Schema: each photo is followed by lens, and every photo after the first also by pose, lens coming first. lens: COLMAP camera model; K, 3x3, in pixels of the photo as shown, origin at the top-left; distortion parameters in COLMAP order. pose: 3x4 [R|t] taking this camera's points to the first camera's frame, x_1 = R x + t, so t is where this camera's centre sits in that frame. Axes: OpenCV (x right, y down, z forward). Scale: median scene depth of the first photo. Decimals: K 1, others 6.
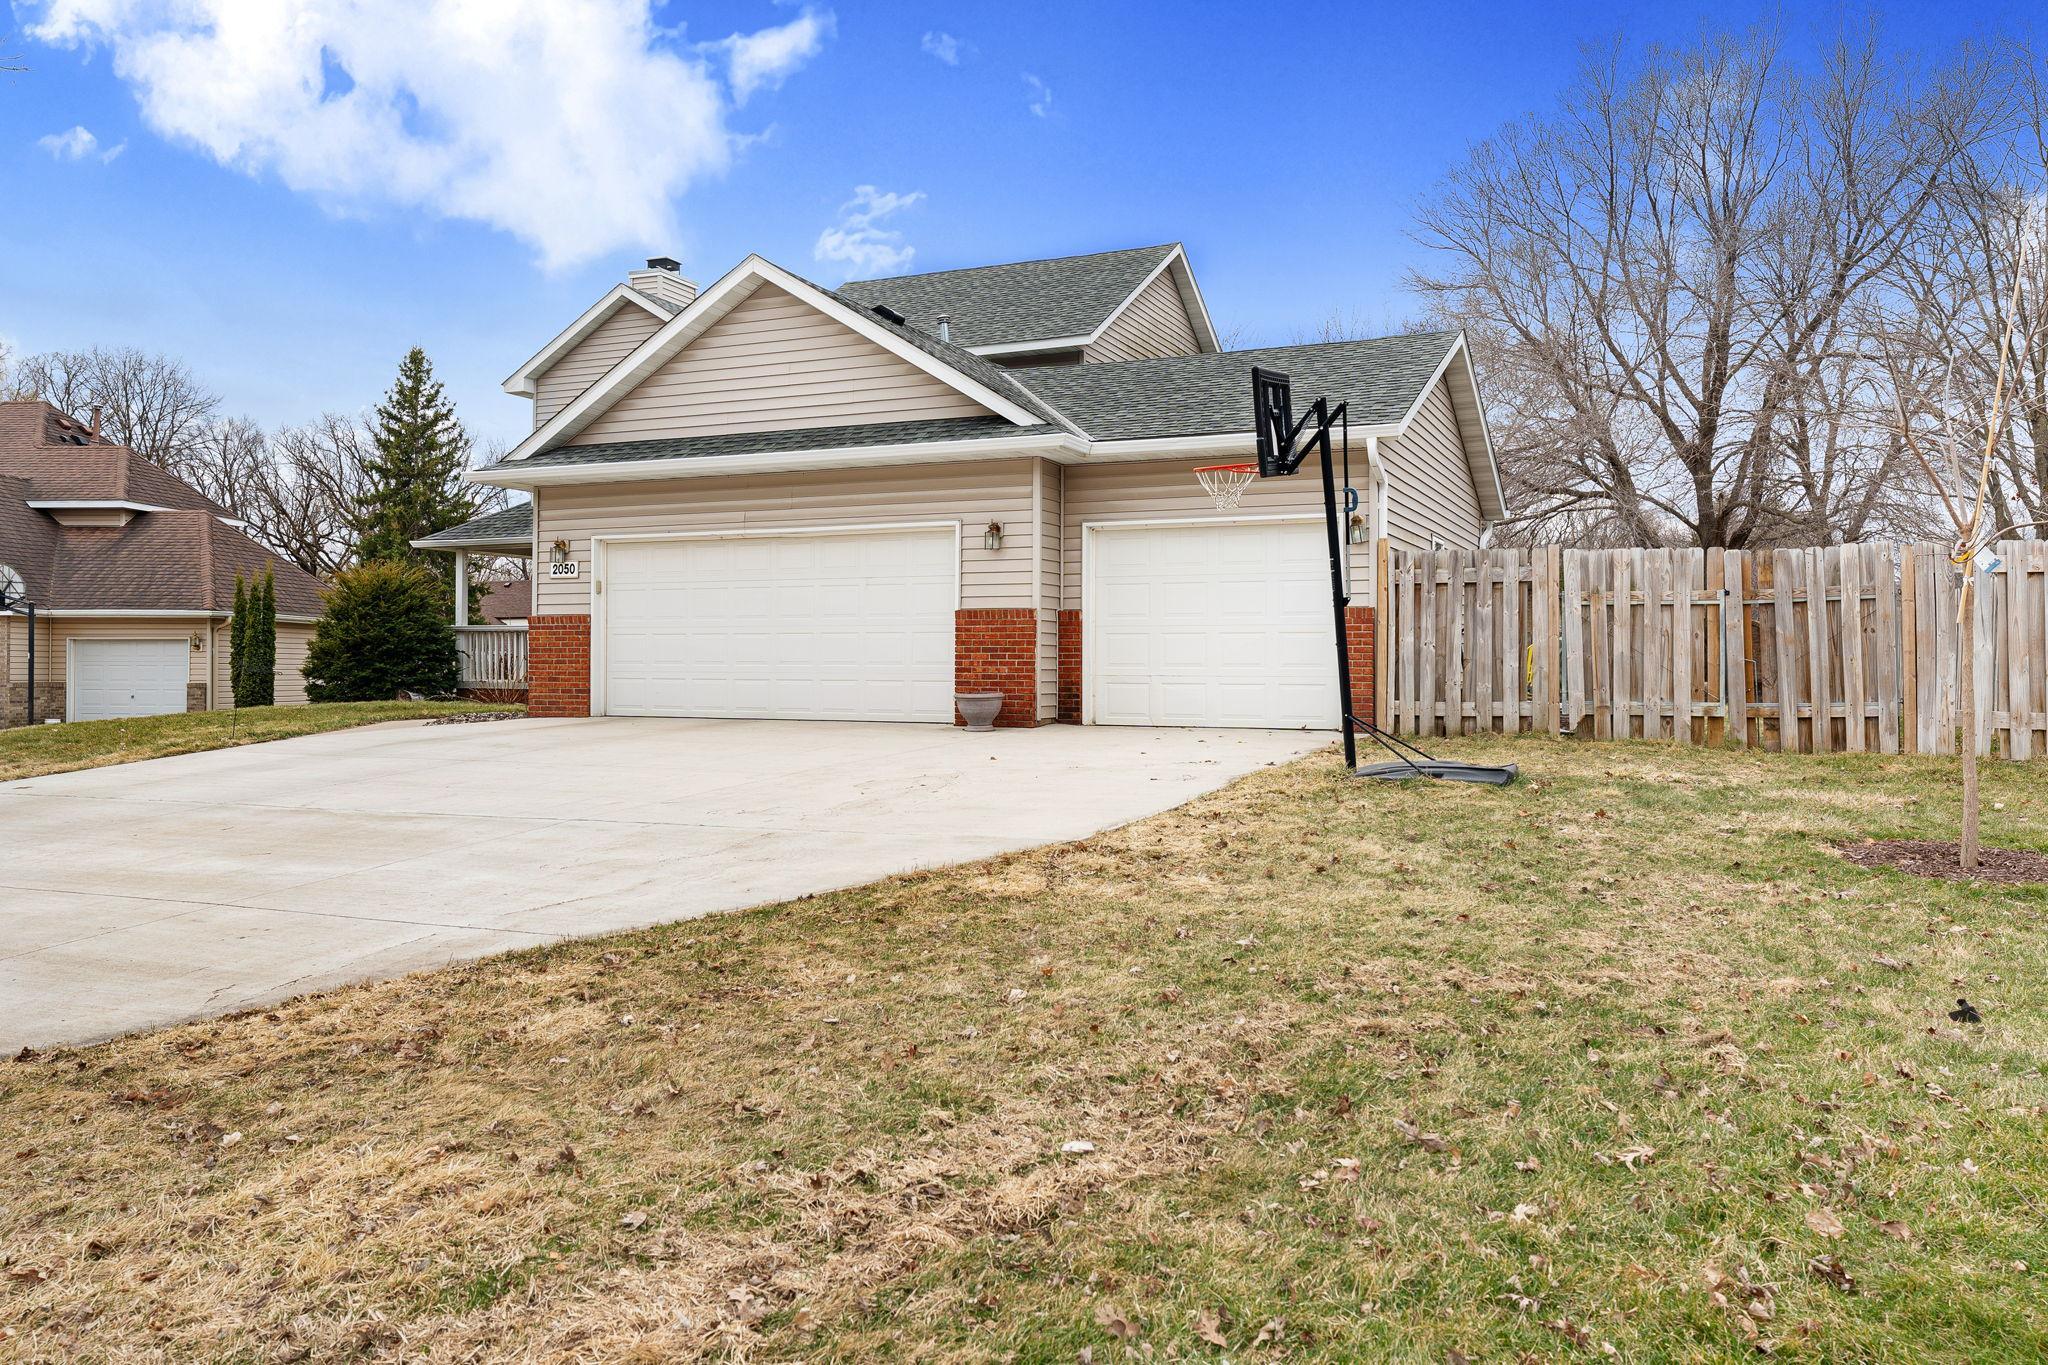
lens RADIAL K [[1258.4, 0, 1022.1], [0, 1258.4, 642.0], [0, 0, 1]] dist [0.002123, 0.003013]
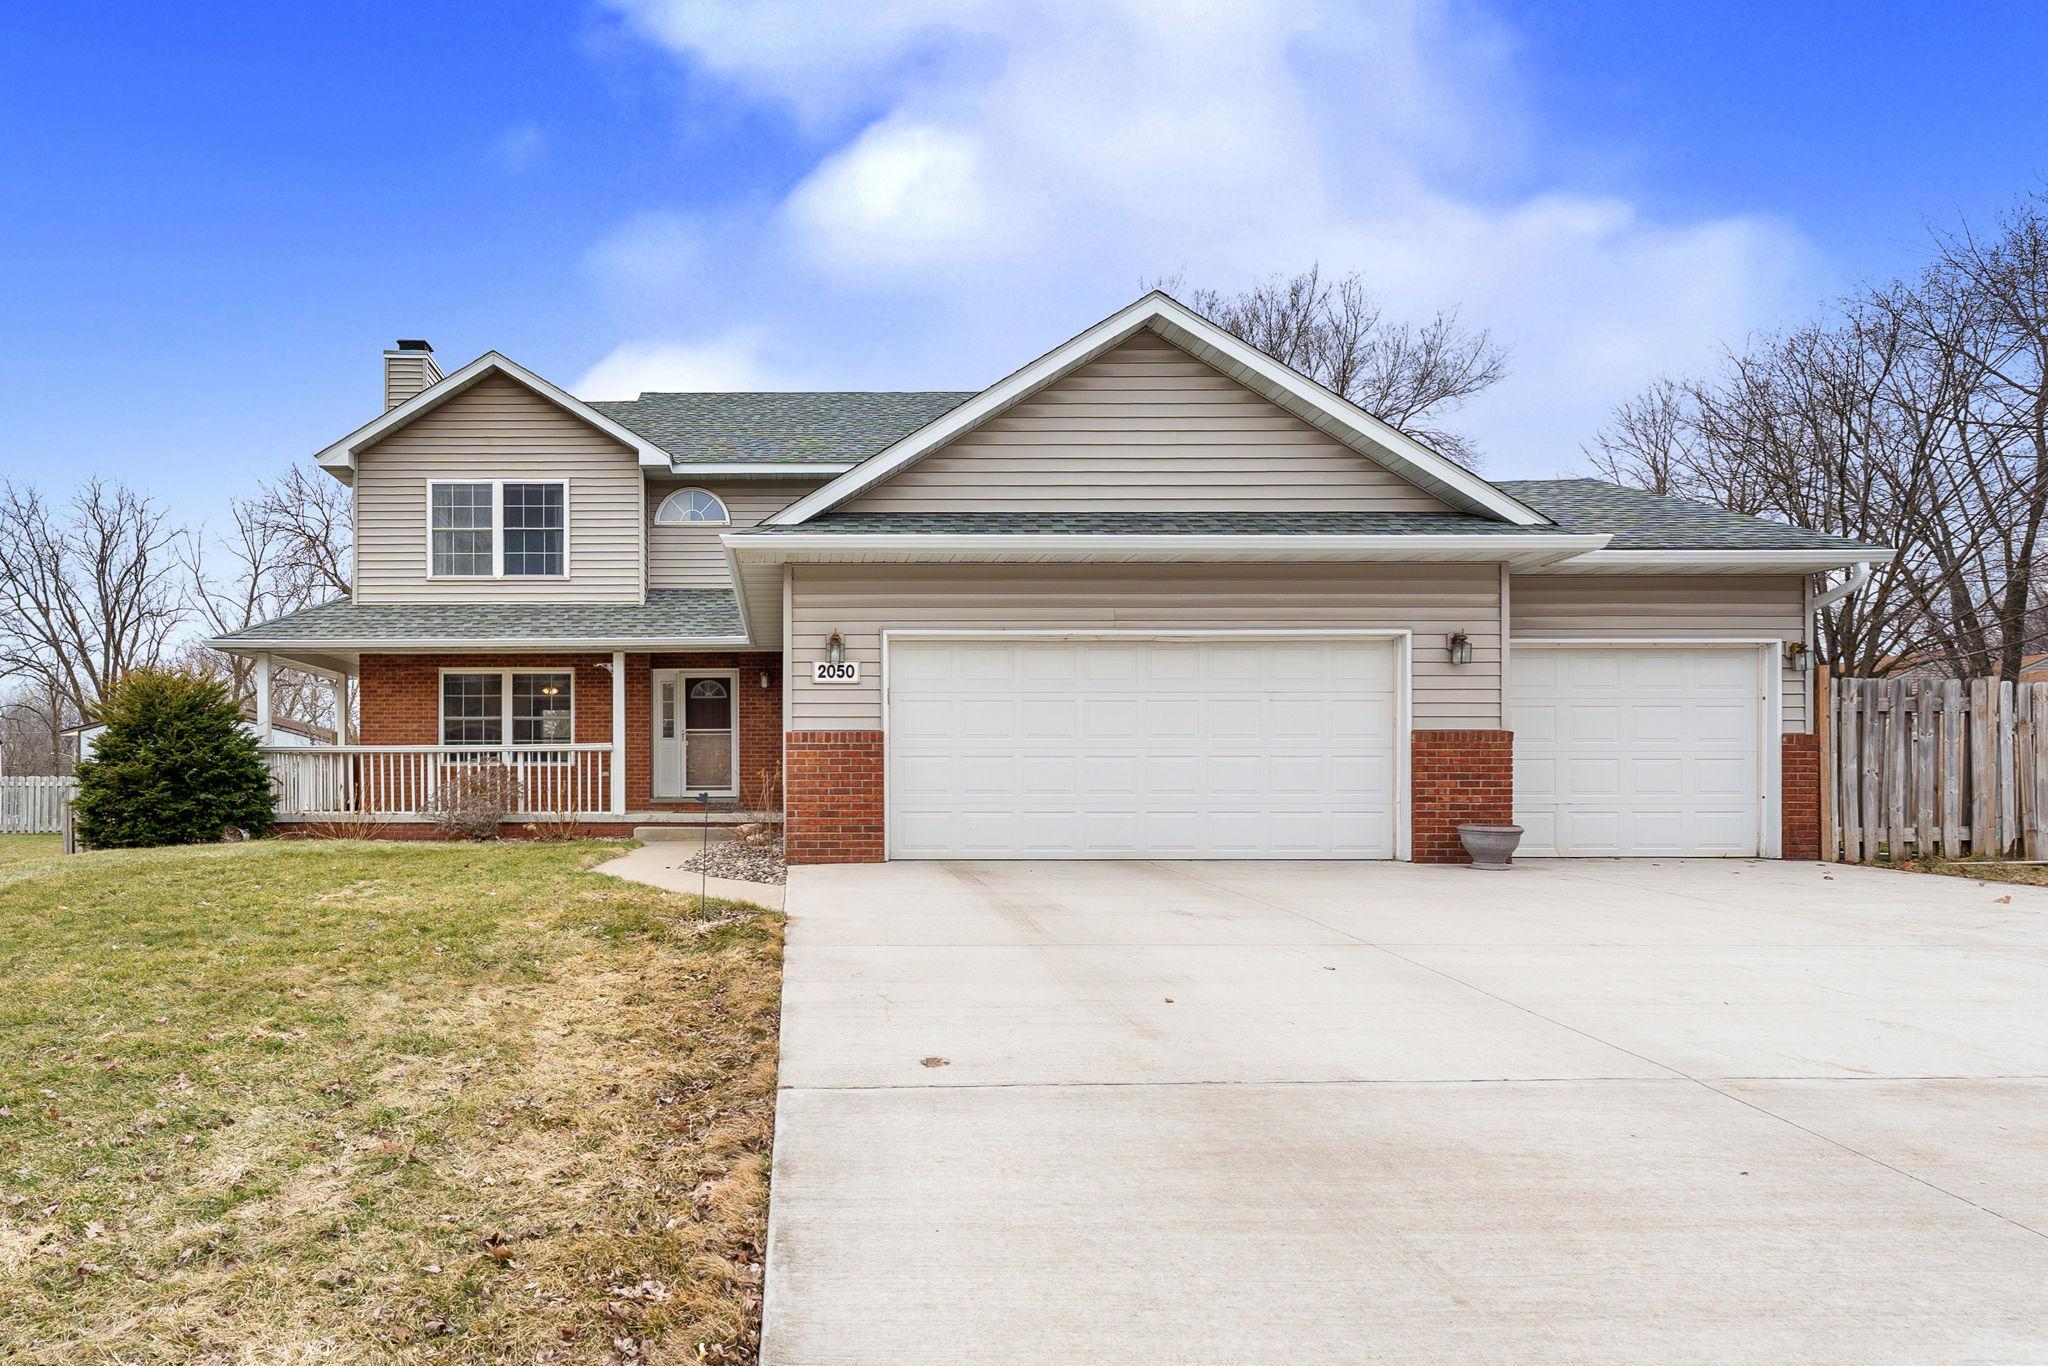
lens RADIAL K [[1112.5, 0, 1021.0], [0, 1112.5, 773.8], [0, 0, 1]] dist [0.000705, 0.001126]
pose [[0.936282, 0.002137, 0.351244, -0.580349], [-0.003248, 0.999991, 0.002575, 0.003237], [-0.351235, -0.003551, 0.936280, 0.372689]]
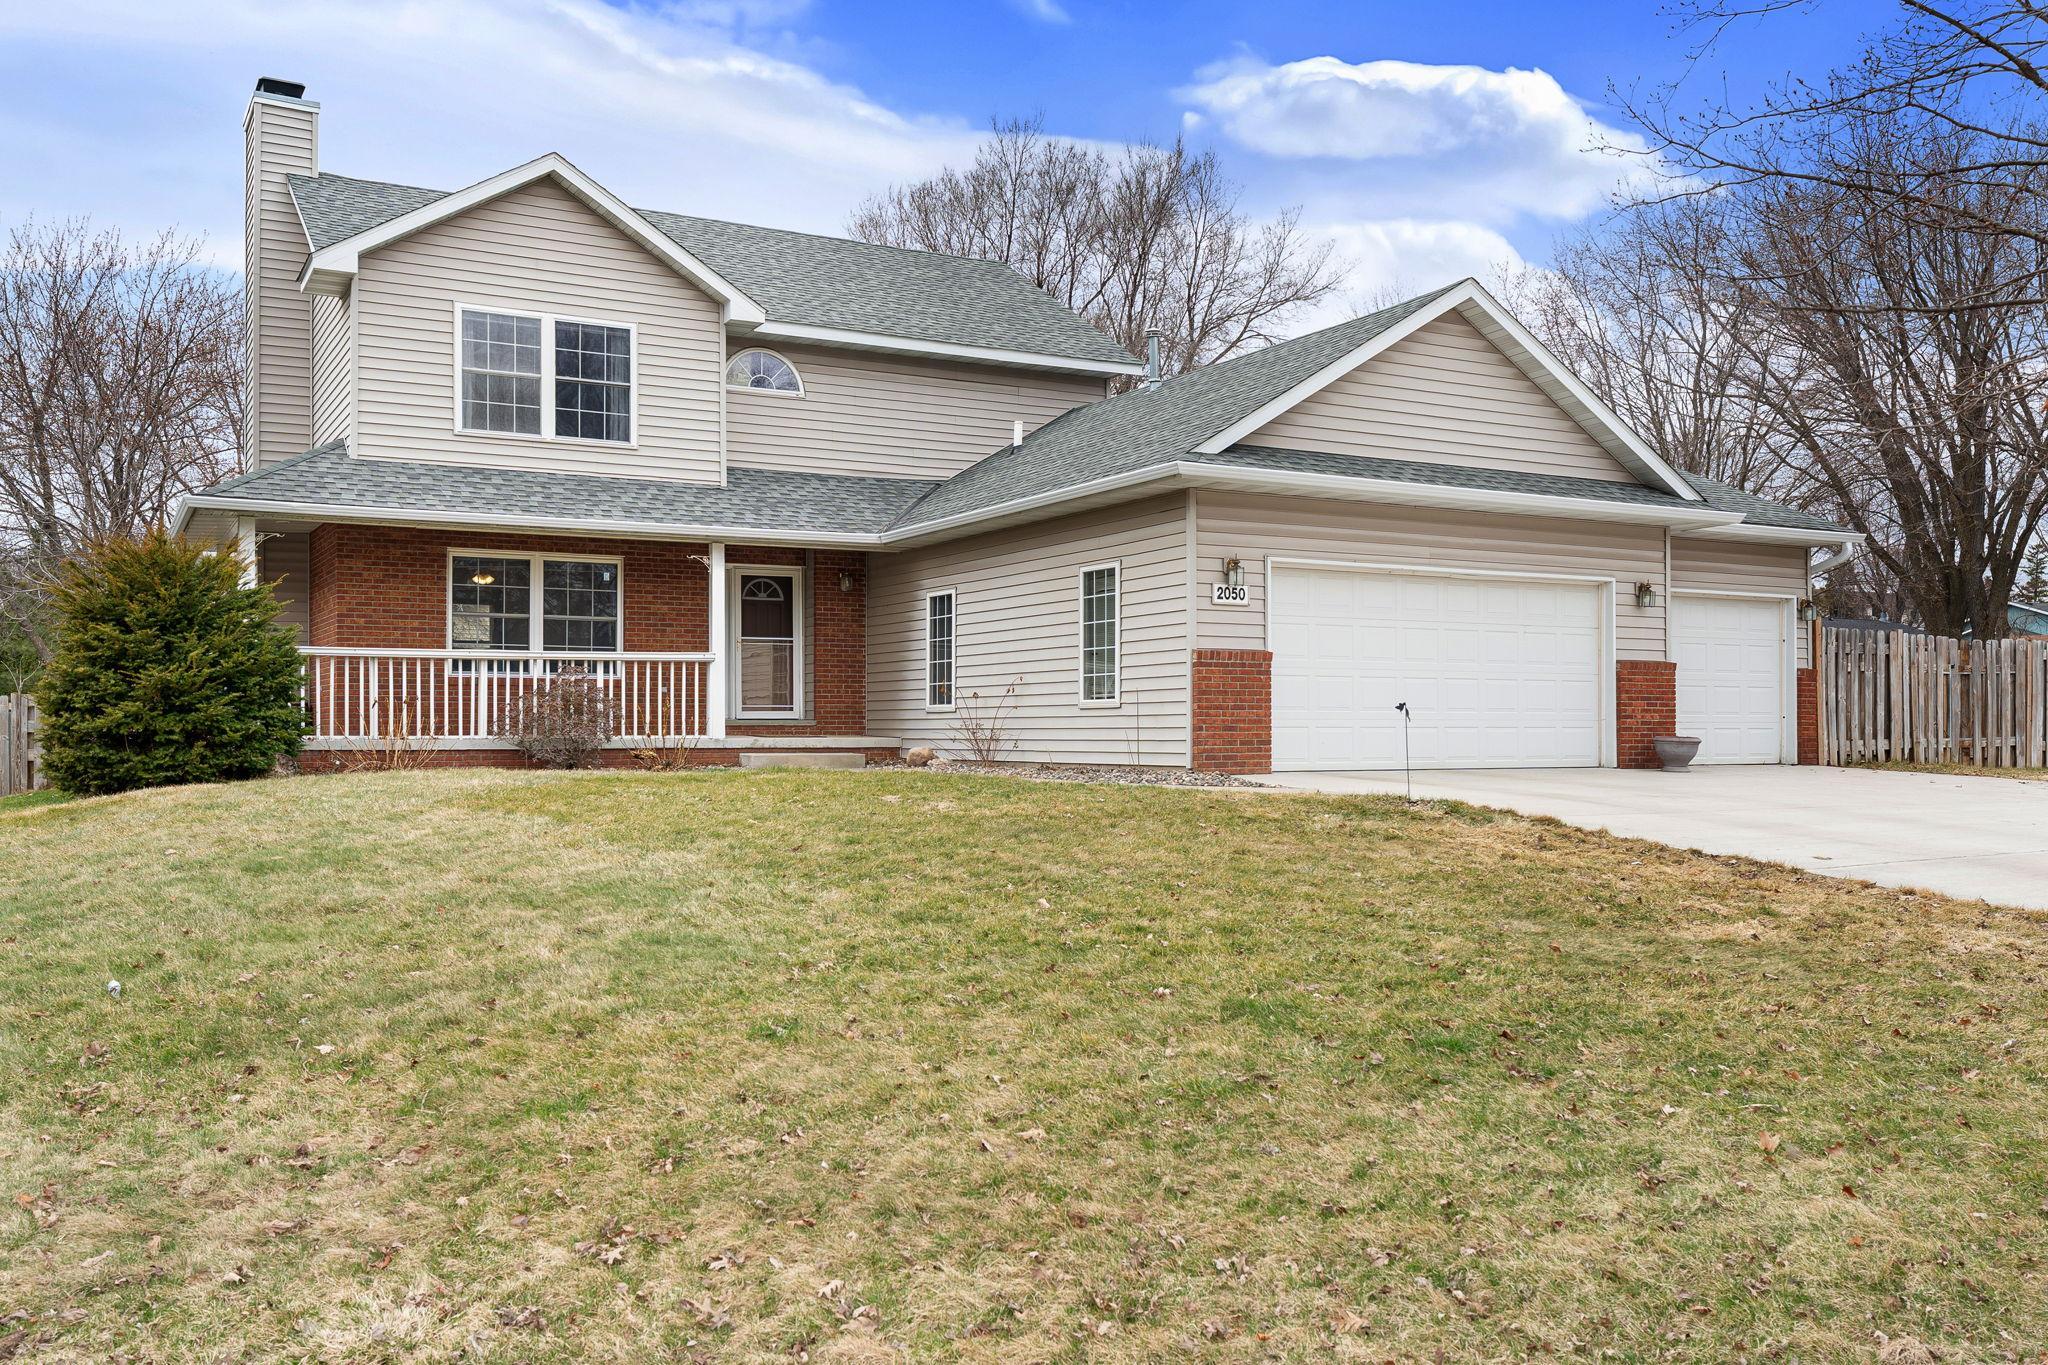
lens RADIAL K [[1684.4, 0, 1024.0], [0, 1684.4, 682.5], [0, 0, 1]] dist [0.004977, 0.002476]
pose [[0.649283, 0.019324, 0.760301, -1.487753], [-0.010849, 0.999811, -0.016146, 0.021846], [-0.760469, 0.002235, 0.649370, 0.457179]]
